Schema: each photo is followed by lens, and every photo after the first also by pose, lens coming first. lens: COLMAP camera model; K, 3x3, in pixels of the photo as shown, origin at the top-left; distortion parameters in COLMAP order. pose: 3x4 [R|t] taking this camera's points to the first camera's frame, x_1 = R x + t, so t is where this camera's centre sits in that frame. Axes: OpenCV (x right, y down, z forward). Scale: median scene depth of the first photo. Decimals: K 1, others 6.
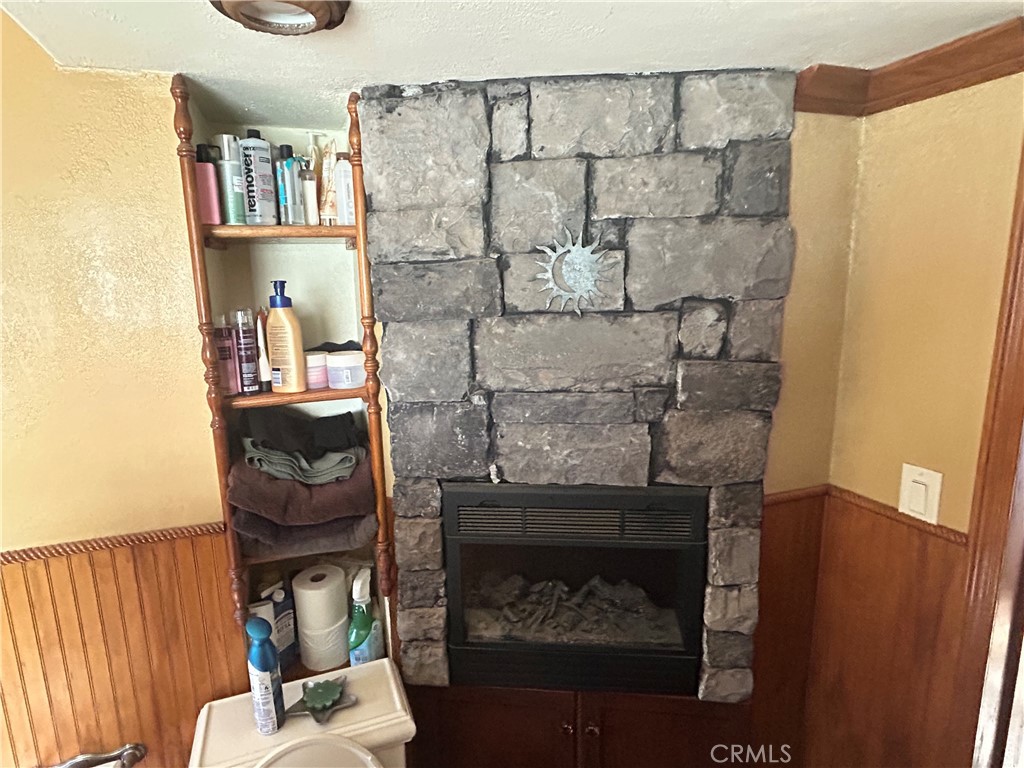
lens RADIAL K [[567.3, 0, 511.8], [0, 567.3, 382.5], [0, 0, 1]] dist [0.004047, -0.000223]
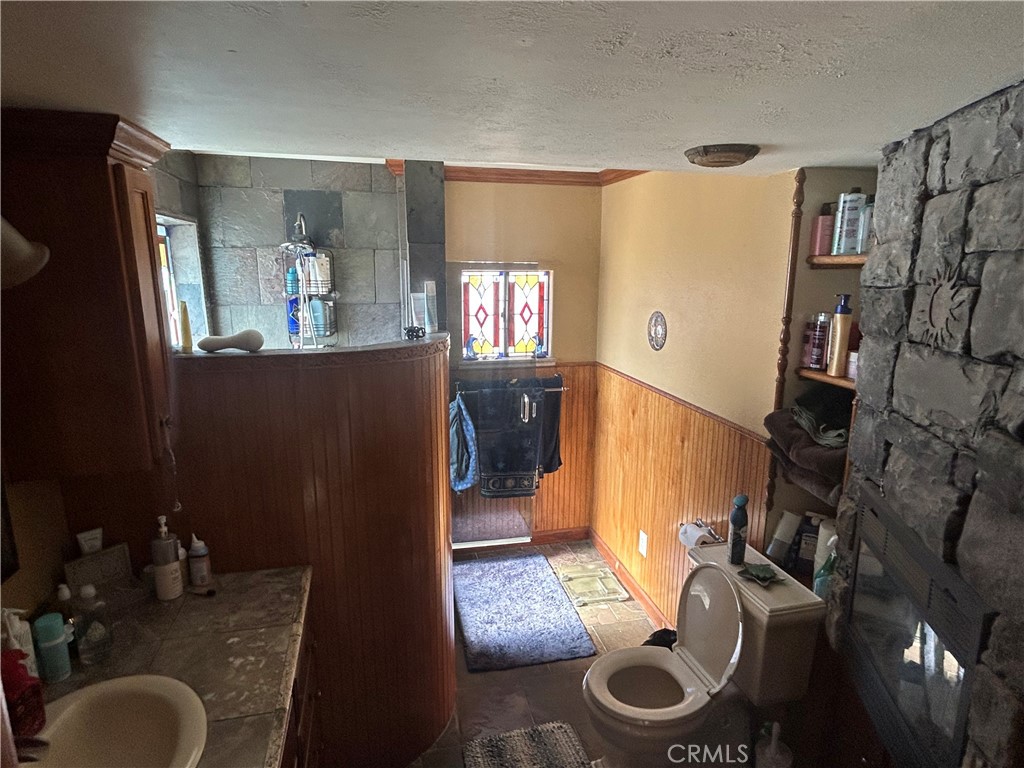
lens RADIAL K [[567.3, 0, 511.4], [0, 567.3, 383.0], [0, 0, 1]] dist [0.004047, -0.000223]
pose [[-0.133112, 0.220121, -0.966348, 1.162186], [-0.190352, 0.951194, 0.242890, -0.167629], [0.972650, 0.216278, -0.084714, 0.403879]]
